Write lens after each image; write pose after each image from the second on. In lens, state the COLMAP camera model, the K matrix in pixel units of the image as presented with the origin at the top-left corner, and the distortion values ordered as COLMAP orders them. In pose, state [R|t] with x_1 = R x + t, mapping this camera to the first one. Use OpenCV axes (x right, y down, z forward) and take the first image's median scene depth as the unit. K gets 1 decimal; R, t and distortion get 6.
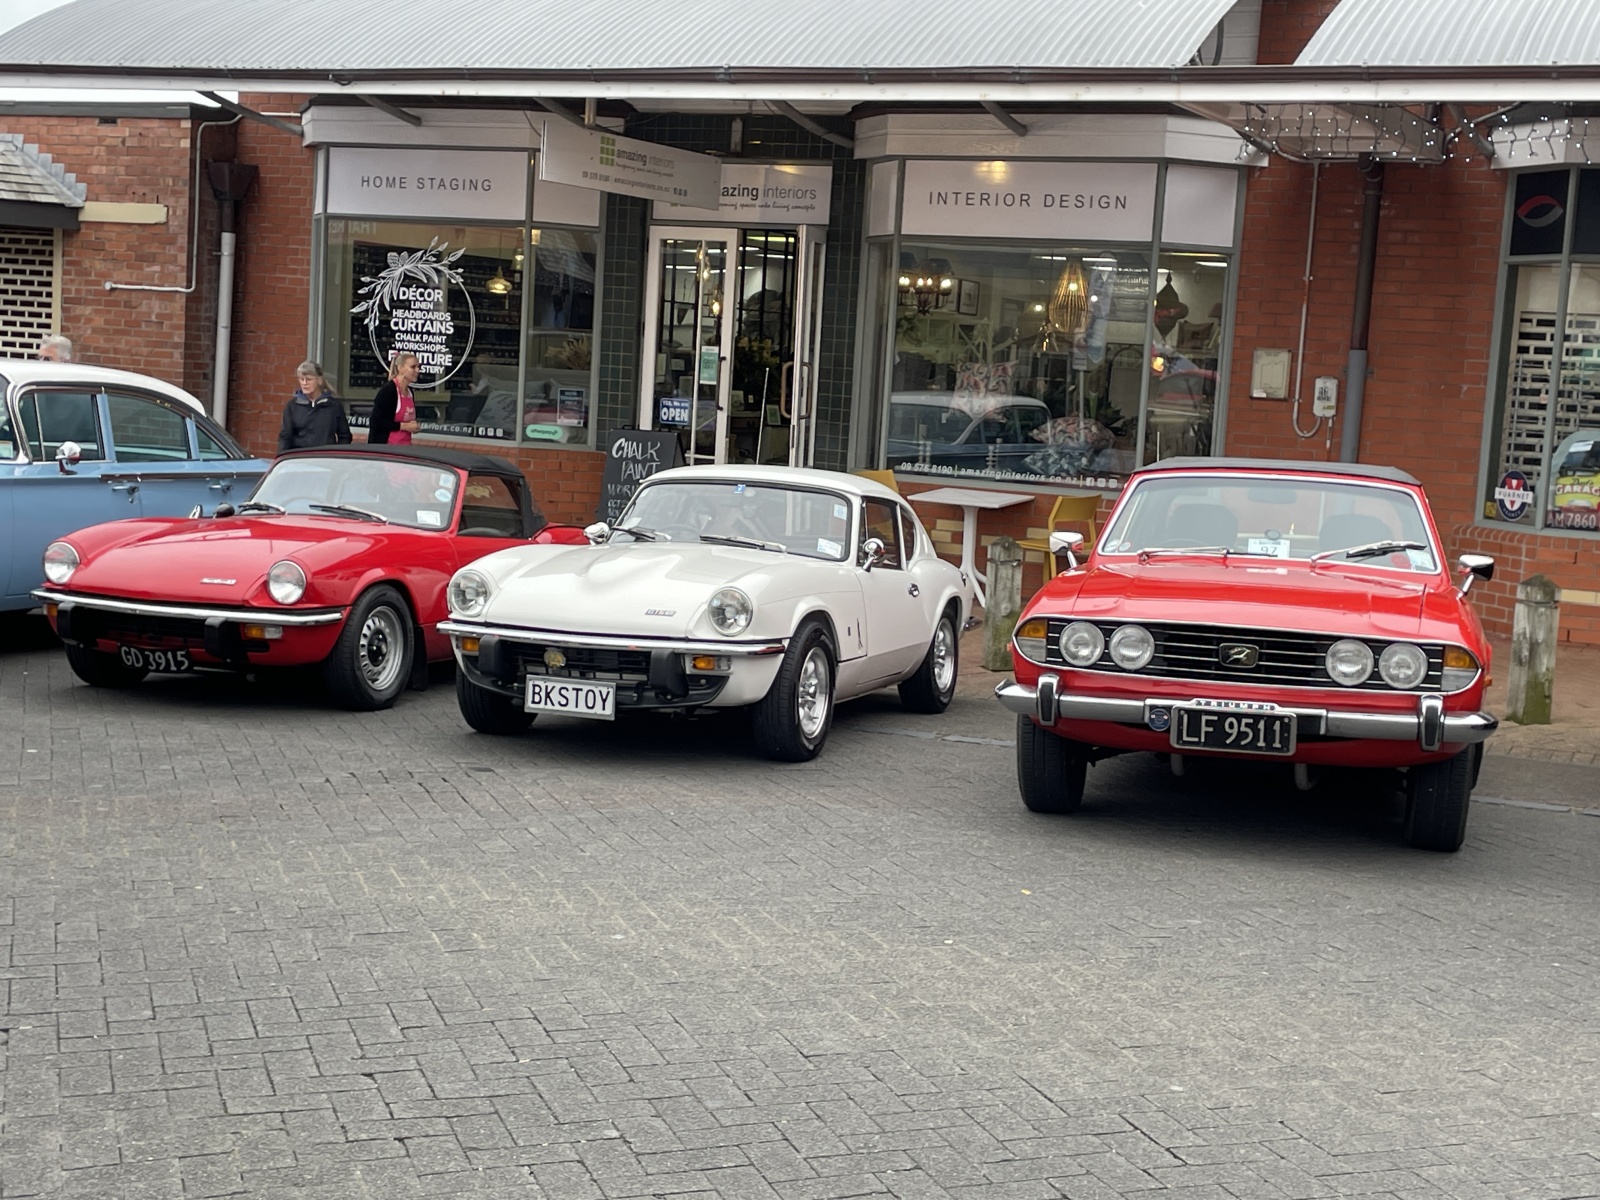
lens RADIAL K [[2197.9, 0, 800.0], [0, 2197.9, 600.0], [0, 0, 1]] dist [0.037844, 0.002310]
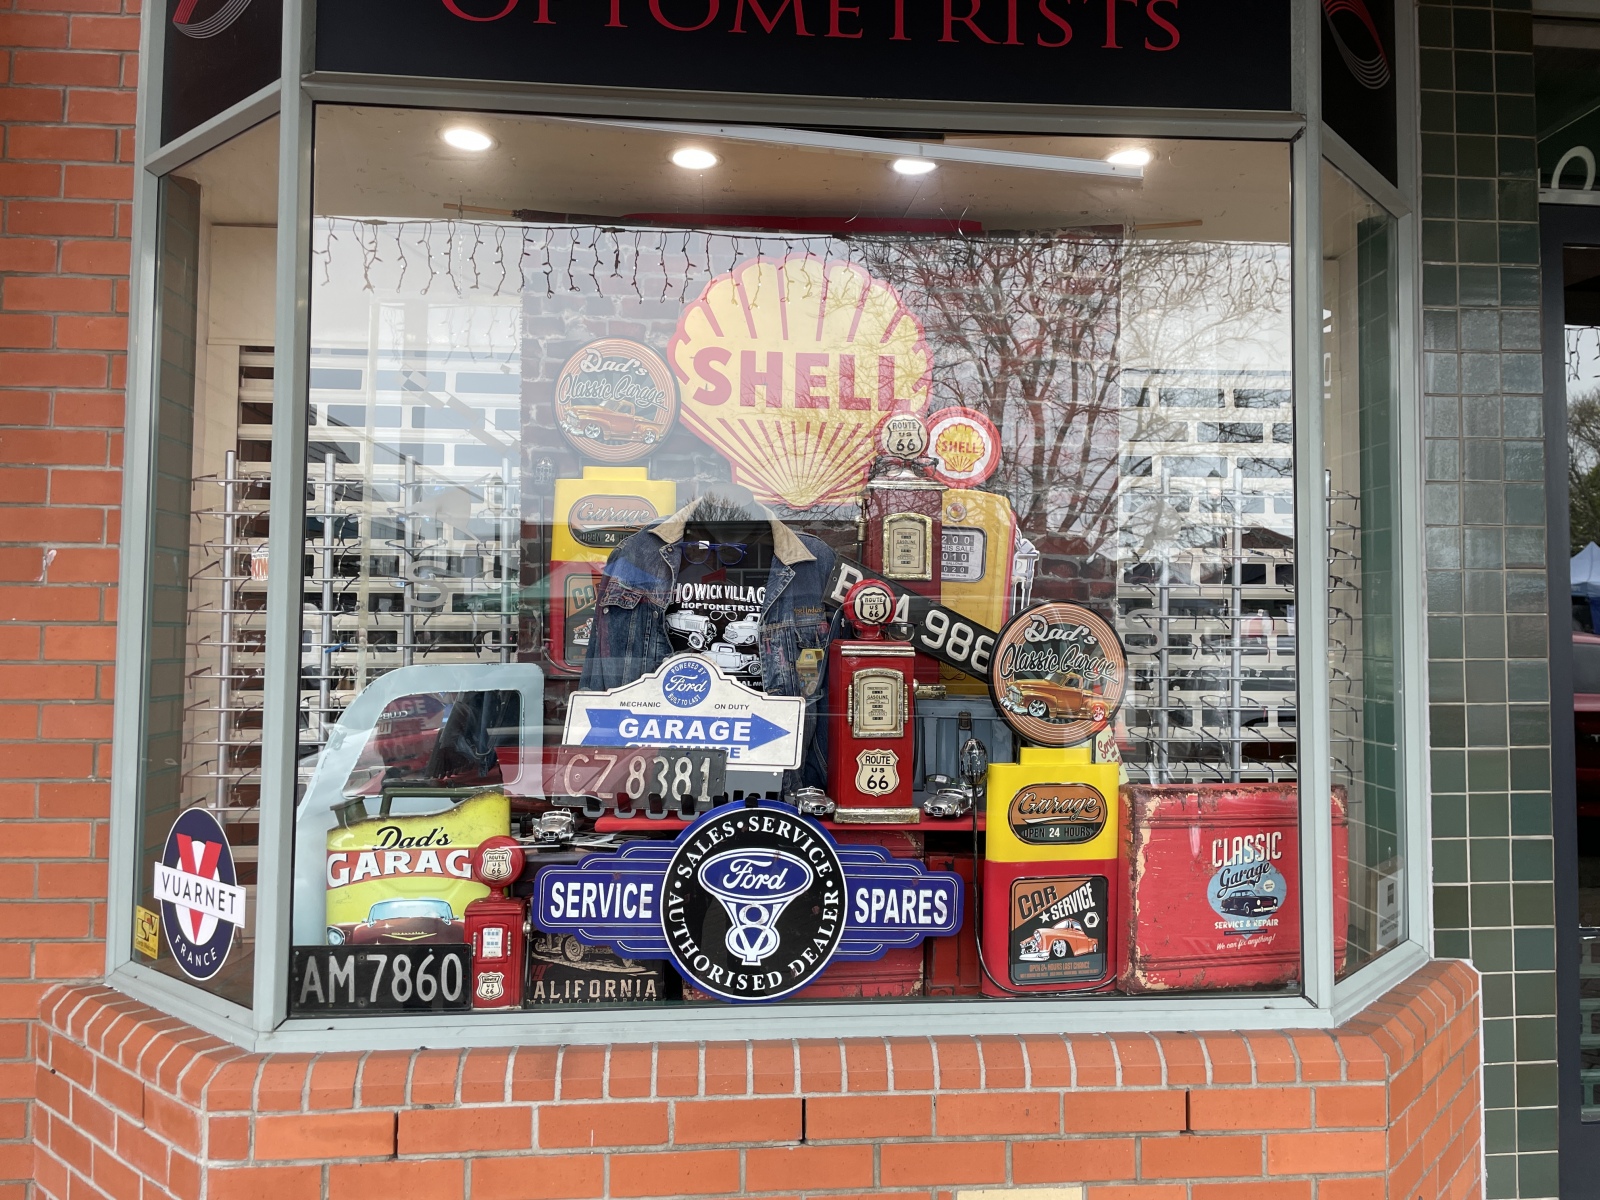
lens RADIAL K [[1046.4, 0, 800.0], [0, 1046.4, 600.0], [0, 0, 1]] dist [-0.003101, -0.000843]
pose [[0.829315, -0.024148, 0.558259, 0.312897], [0.101053, 0.989074, -0.107334, -0.063315], [-0.549568, 0.145428, 0.822695, 0.832858]]
